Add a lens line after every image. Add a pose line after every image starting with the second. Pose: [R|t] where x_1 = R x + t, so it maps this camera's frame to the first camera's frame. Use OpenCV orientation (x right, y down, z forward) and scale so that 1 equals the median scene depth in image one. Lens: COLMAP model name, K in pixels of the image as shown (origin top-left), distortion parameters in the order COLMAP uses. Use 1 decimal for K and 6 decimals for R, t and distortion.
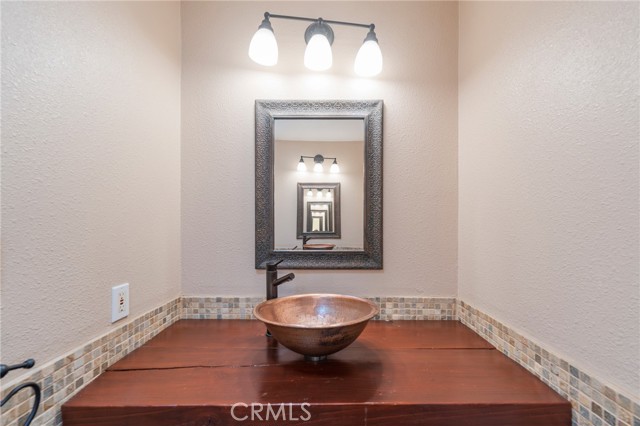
lens RADIAL K [[259.7, 0, 321.4], [0, 259.7, 225.9], [0, 0, 1]] dist [0.000147, -0.001939]
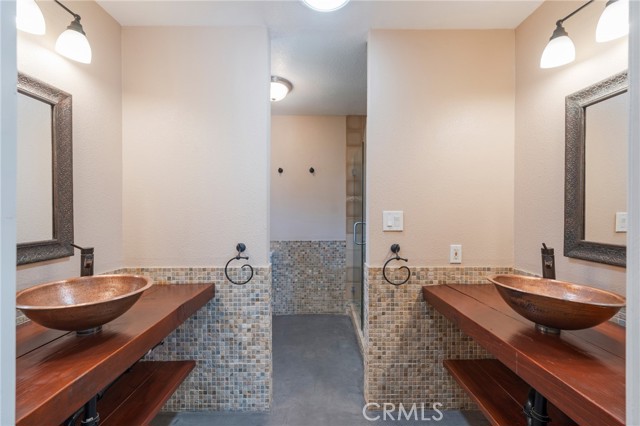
lens RADIAL K [[259.7, 0, 321.5], [0, 259.7, 213.0], [0, 0, 1]] dist [0.000147, -0.001939]
pose [[0.018492, 0.004238, -0.999820, 1.023922], [-0.012516, 0.999914, 0.004006, -0.002748], [0.999751, 0.012440, 0.018543, -0.017675]]
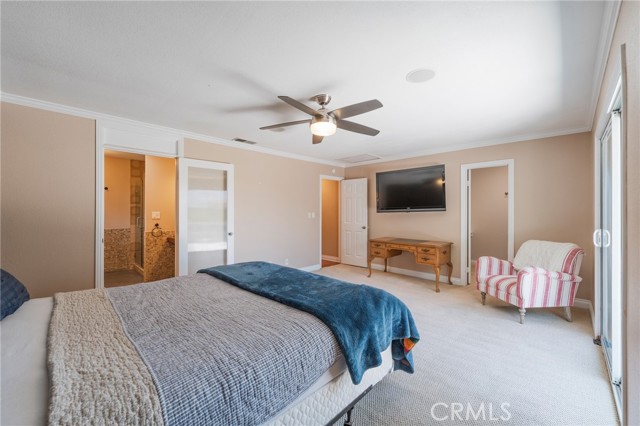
lens RADIAL K [[259.7, 0, 323.8], [0, 259.7, 212.9], [0, 0, 1]] dist [0.000147, -0.001939]
pose [[0.720745, -0.001929, -0.693198, 5.037733], [-0.007250, 0.999920, -0.010322, 0.030034], [0.693163, 0.012465, 0.720673, -0.856917]]
